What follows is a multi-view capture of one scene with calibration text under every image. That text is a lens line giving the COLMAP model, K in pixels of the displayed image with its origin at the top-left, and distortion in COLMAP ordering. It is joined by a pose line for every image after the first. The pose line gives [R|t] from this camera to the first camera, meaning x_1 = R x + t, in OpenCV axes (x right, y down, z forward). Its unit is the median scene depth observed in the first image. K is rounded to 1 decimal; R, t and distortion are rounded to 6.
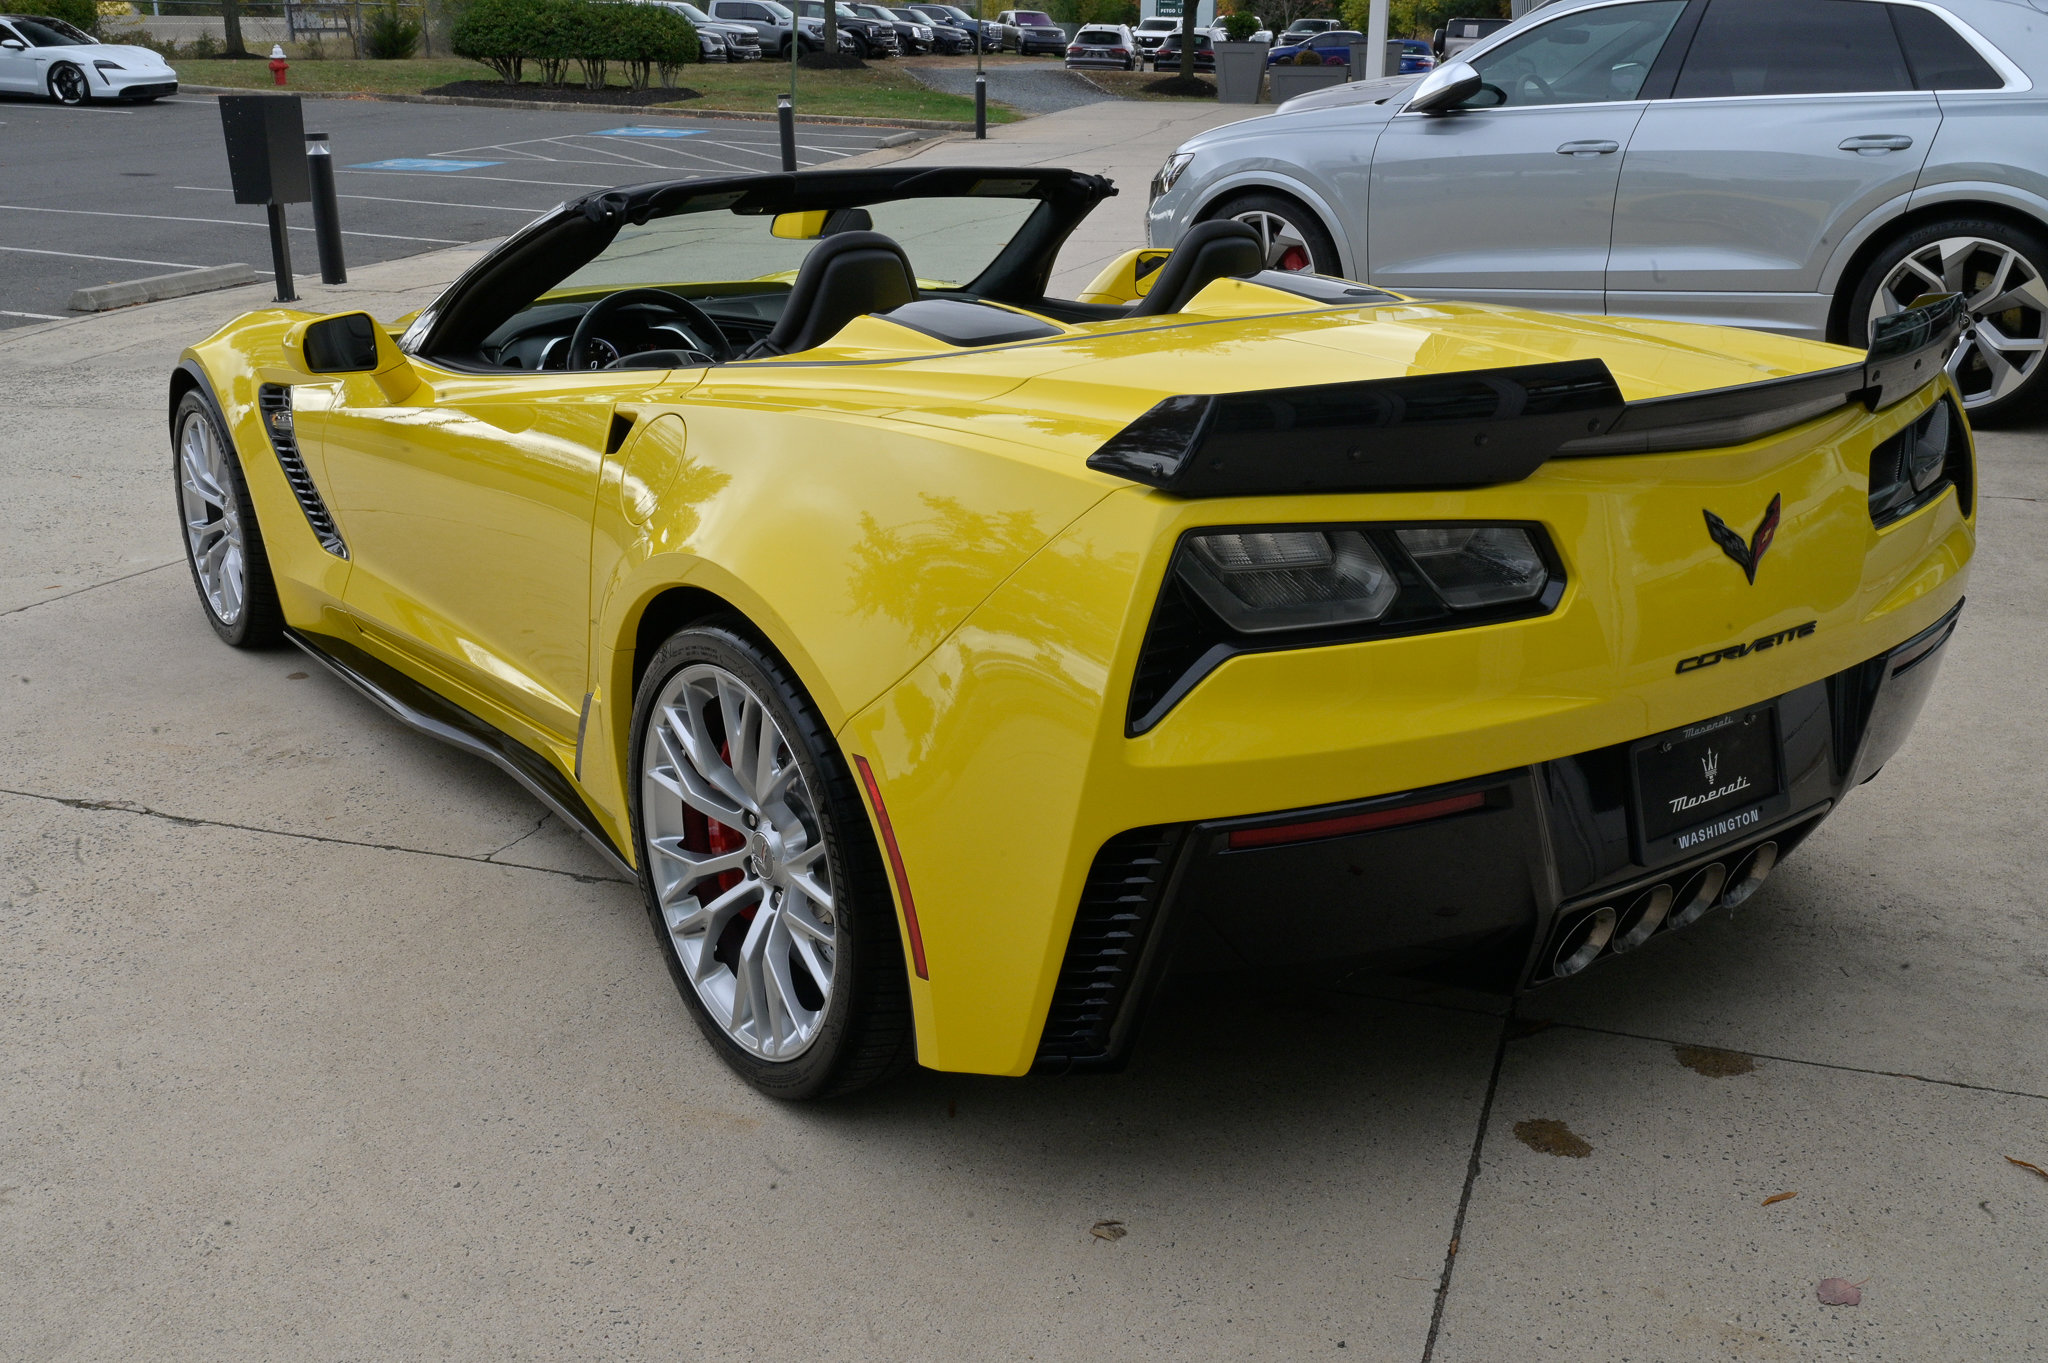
lens RADIAL K [[1914.9, 0, 1024.0], [0, 1914.9, 681.5], [0, 0, 1]] dist [0.001170, -0.003043]
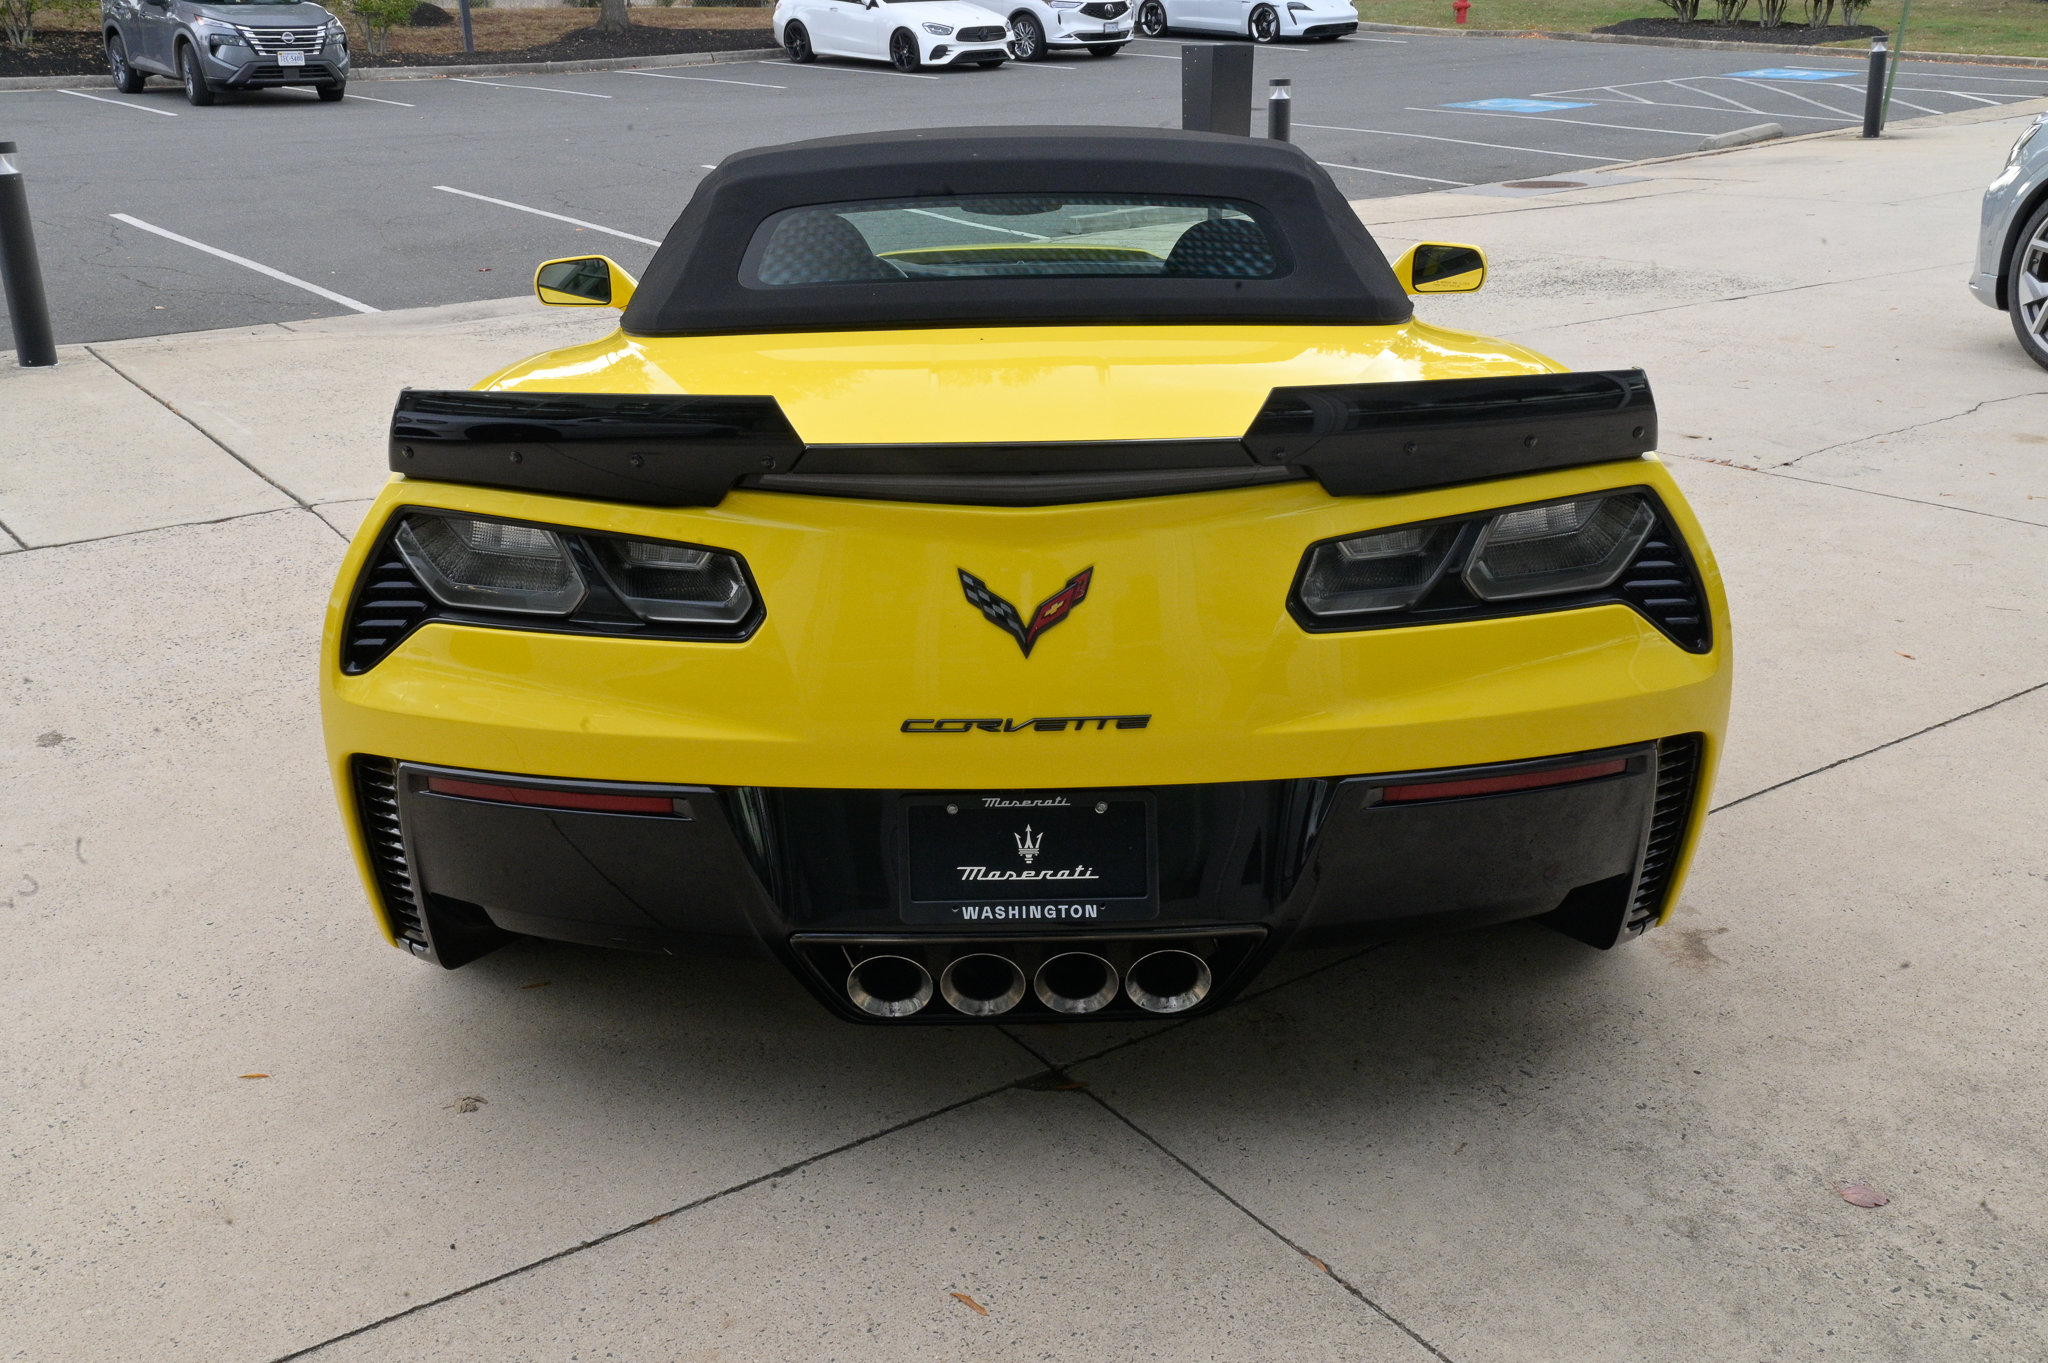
lens RADIAL K [[1872.8, 0, 1023.9], [0, 1872.8, 700.5], [0, 0, 1]] dist [0.008860, -0.006762]
pose [[0.810109, 0.197746, -0.551925, 0.703823], [-0.171385, 0.980155, 0.099618, -0.096140], [0.560671, 0.013890, 0.827922, 0.197253]]
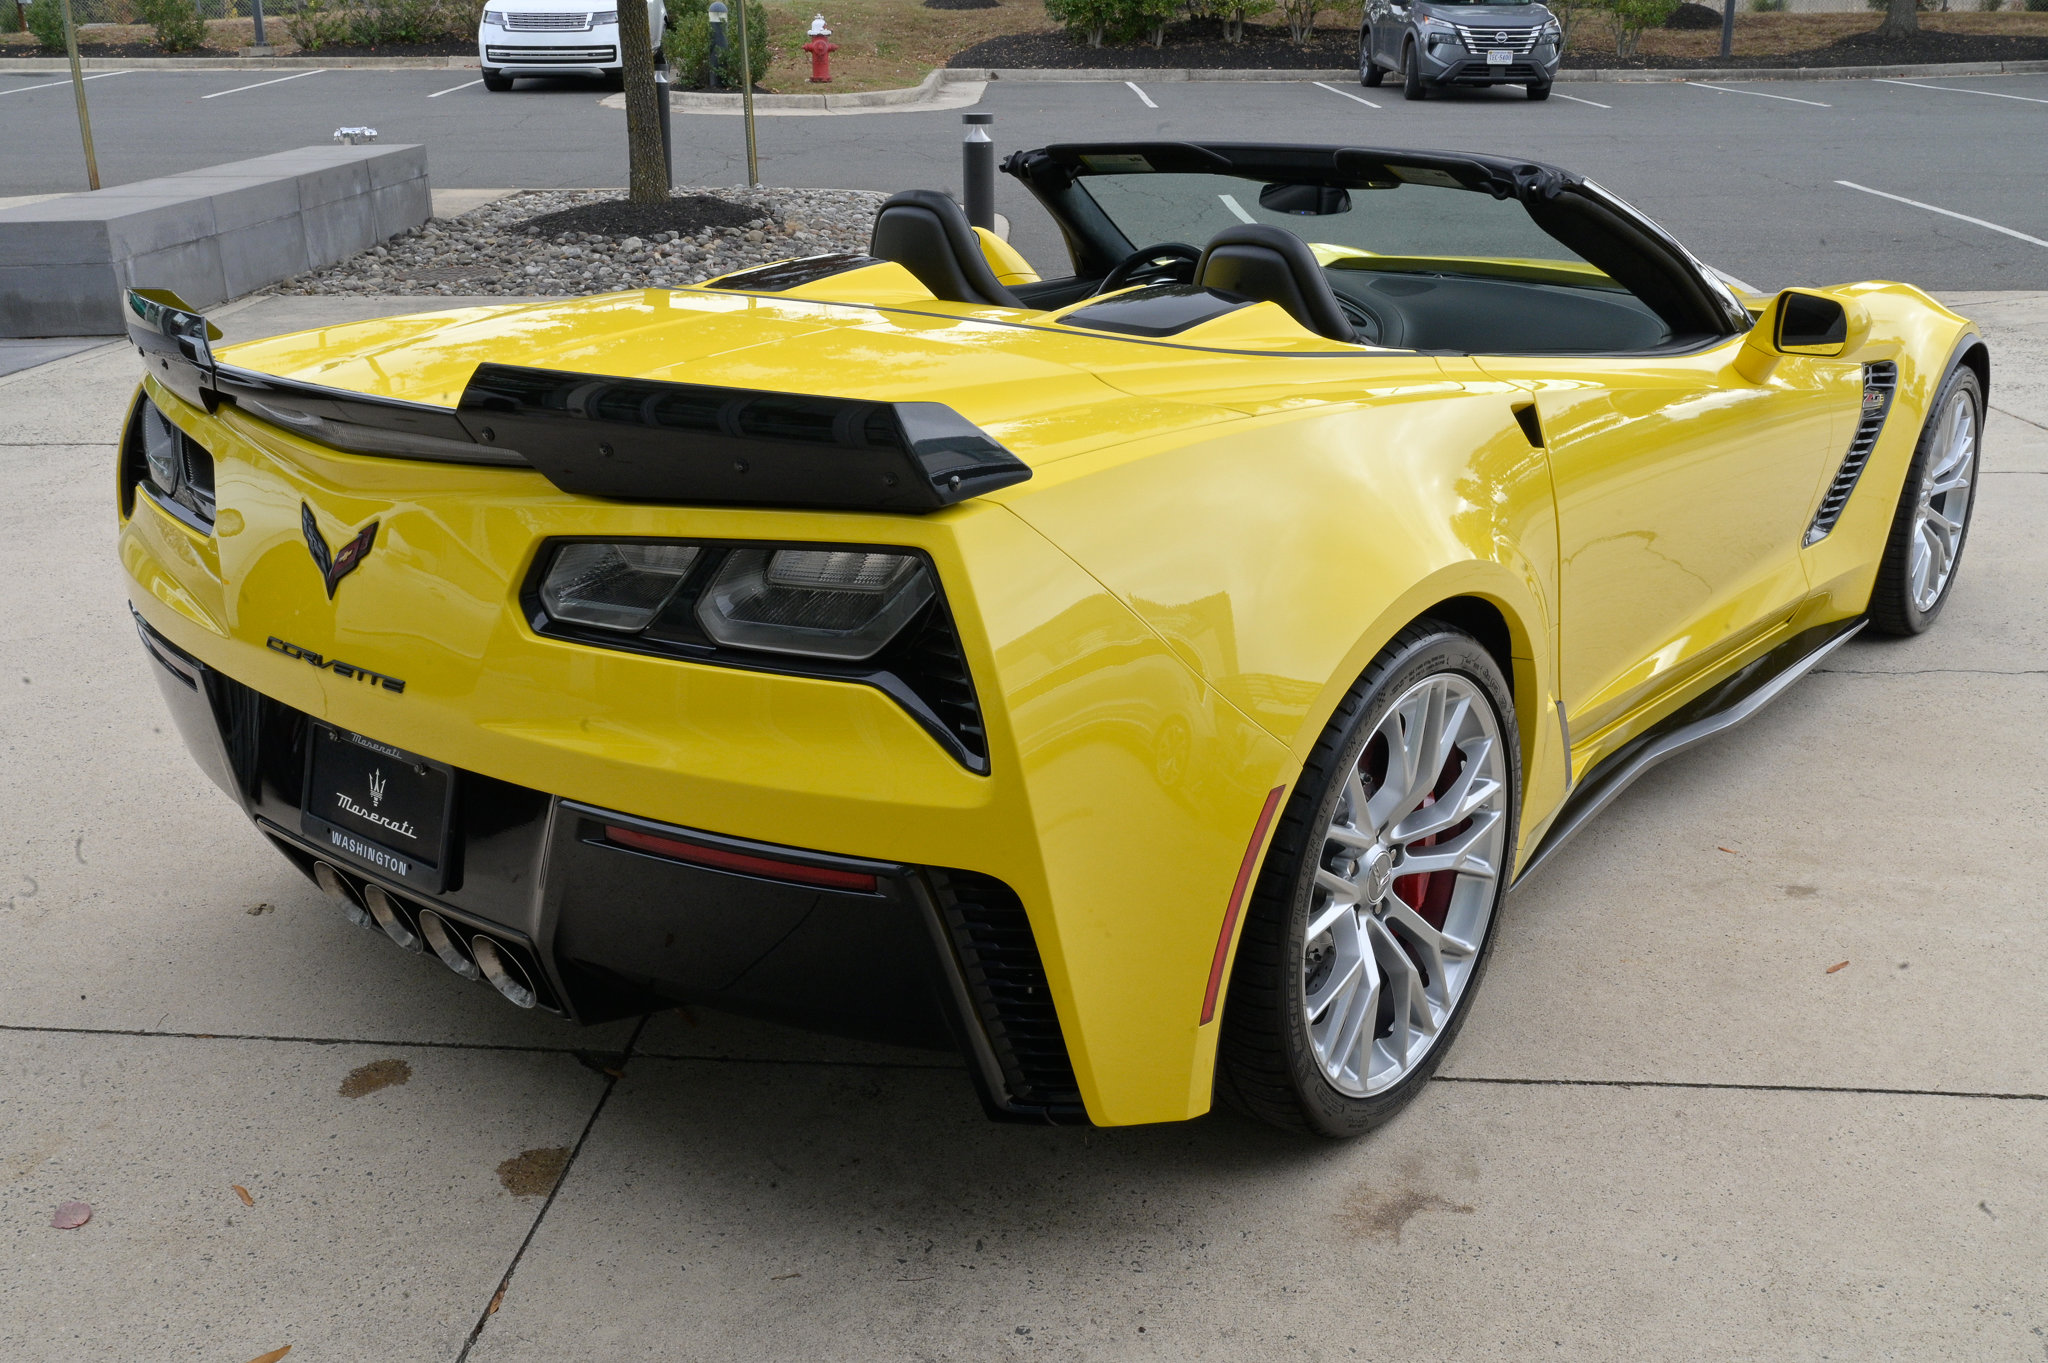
lens RADIAL K [[1872.8, 0, 1023.9], [0, 1872.8, 700.5], [0, 0, 1]] dist [0.008860, -0.006762]
pose [[0.258860, 0.330734, -0.907527, 1.055598], [-0.295194, 0.921689, 0.251695, -0.269740], [0.919702, 0.202743, 0.336220, 0.807208]]
